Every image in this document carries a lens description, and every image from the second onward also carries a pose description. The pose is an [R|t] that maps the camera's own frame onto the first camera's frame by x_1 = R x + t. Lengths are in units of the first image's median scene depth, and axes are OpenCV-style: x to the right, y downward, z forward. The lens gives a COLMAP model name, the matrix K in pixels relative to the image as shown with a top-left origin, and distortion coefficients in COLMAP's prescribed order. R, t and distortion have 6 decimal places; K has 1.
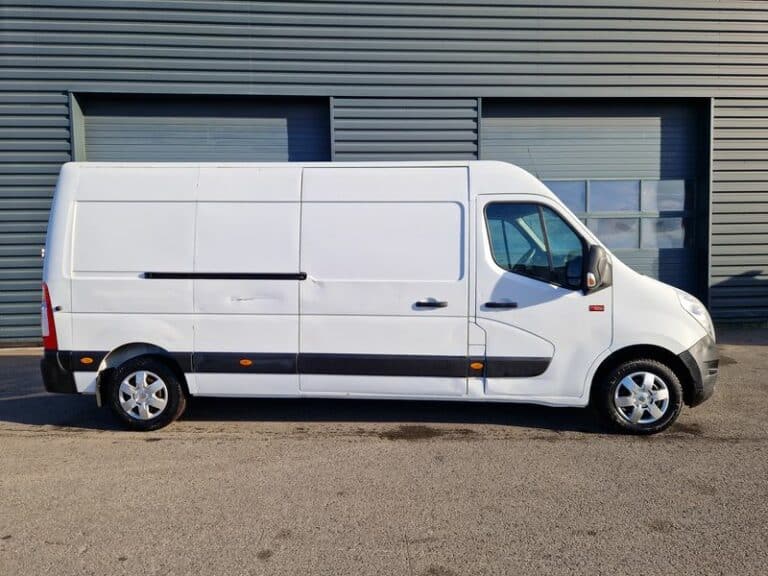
lens RADIAL K [[506.0, 0, 384.0], [0, 506.0, 288.0], [0, 0, 1]] dist [0.028264, -0.002326]
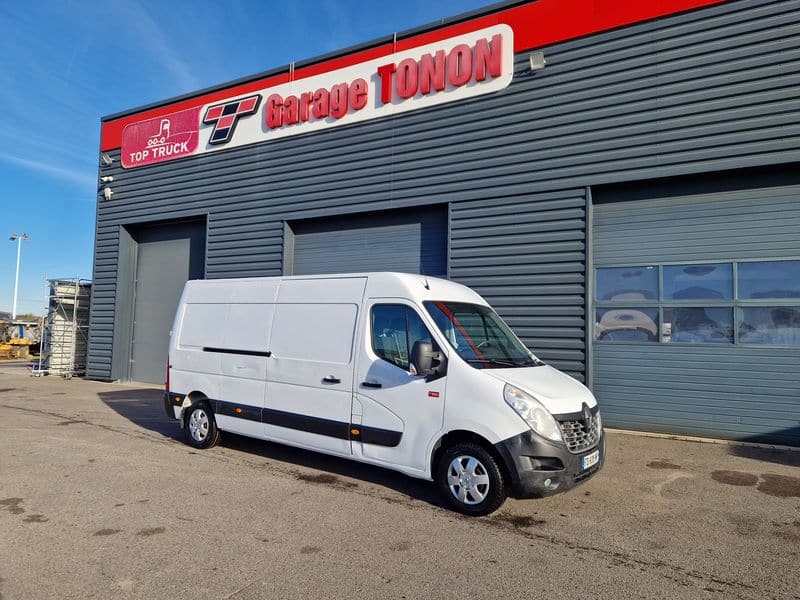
lens RADIAL K [[527.1, 0, 400.0], [0, 527.1, 300.0], [0, 0, 1]] dist [0.028264, -0.002326]
pose [[0.839747, -0.005165, -0.542953, 0.987981], [-0.063026, 0.992268, -0.106917, -0.039985], [0.539307, 0.124003, 0.832929, -0.086020]]
